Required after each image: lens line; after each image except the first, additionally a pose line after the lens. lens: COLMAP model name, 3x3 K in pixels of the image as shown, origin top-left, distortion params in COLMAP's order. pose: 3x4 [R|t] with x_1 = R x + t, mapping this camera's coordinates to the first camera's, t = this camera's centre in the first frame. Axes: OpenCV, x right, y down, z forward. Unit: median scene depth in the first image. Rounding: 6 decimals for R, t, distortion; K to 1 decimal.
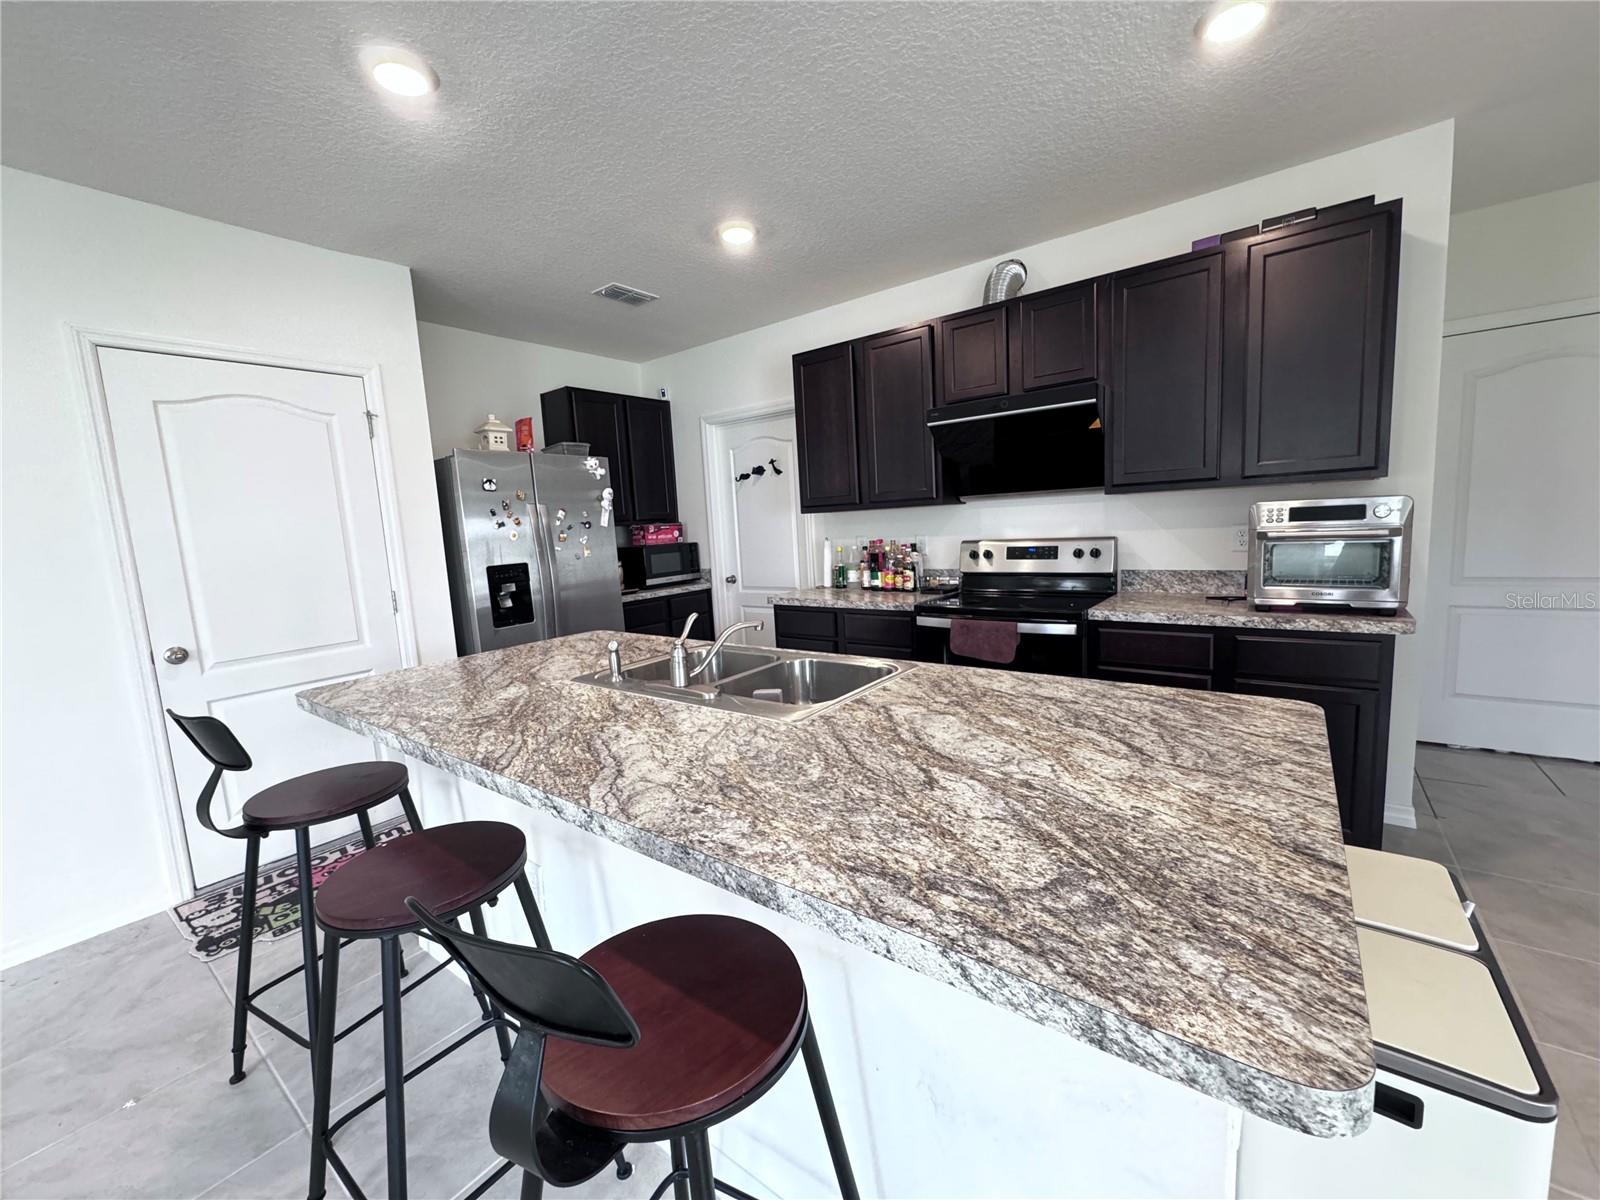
lens RADIAL K [[635.1, 0, 800.2], [0, 635.1, 599.8], [0, 0, 1]] dist [-0.001543, 0.000431]
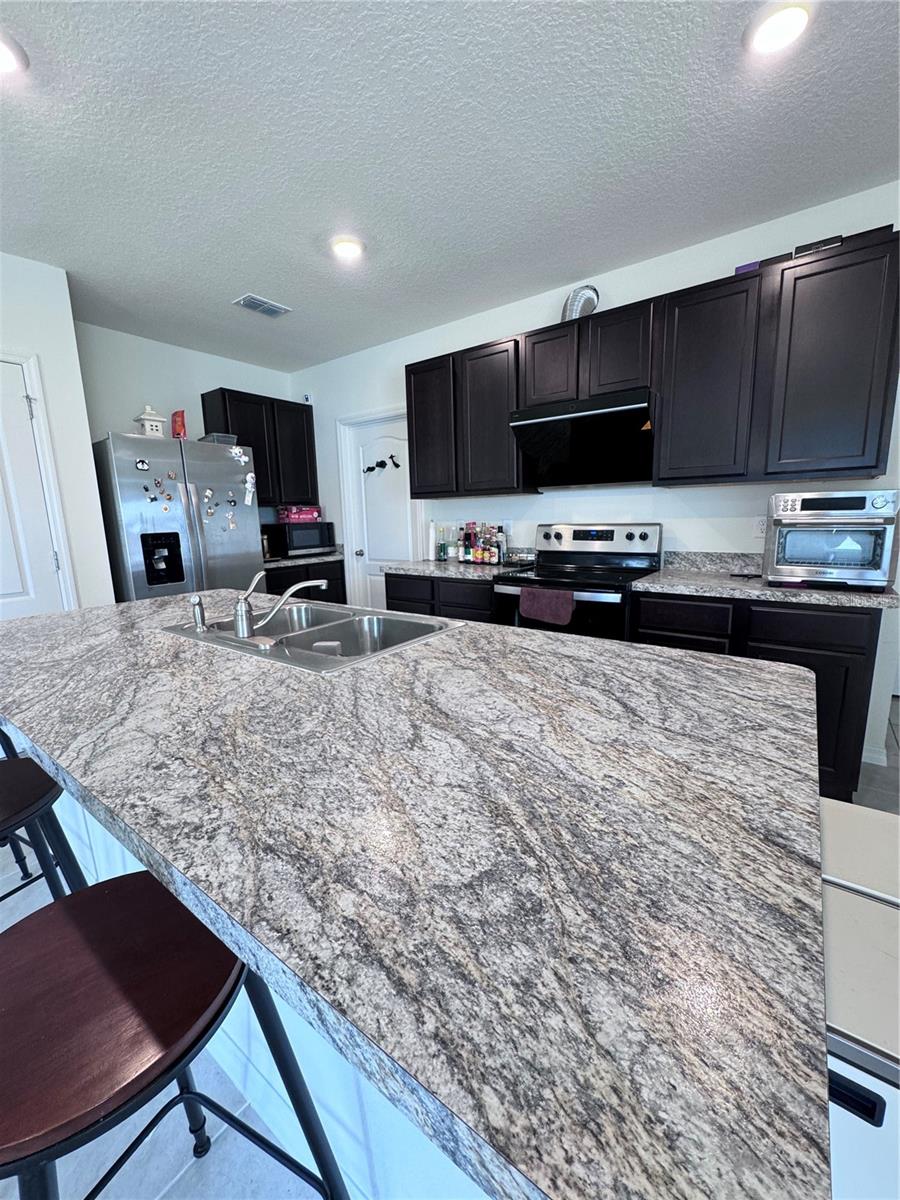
lens RADIAL K [[476.3, 0, 450.1], [0, 476.3, 600.5], [0, 0, 1]] dist [-0.001543, 0.000431]
pose [[0.999457, 0.026040, 0.020198, 0.113612], [-0.027088, 0.998201, 0.053494, 0.014187], [-0.018769, -0.054012, 0.998364, 0.129817]]
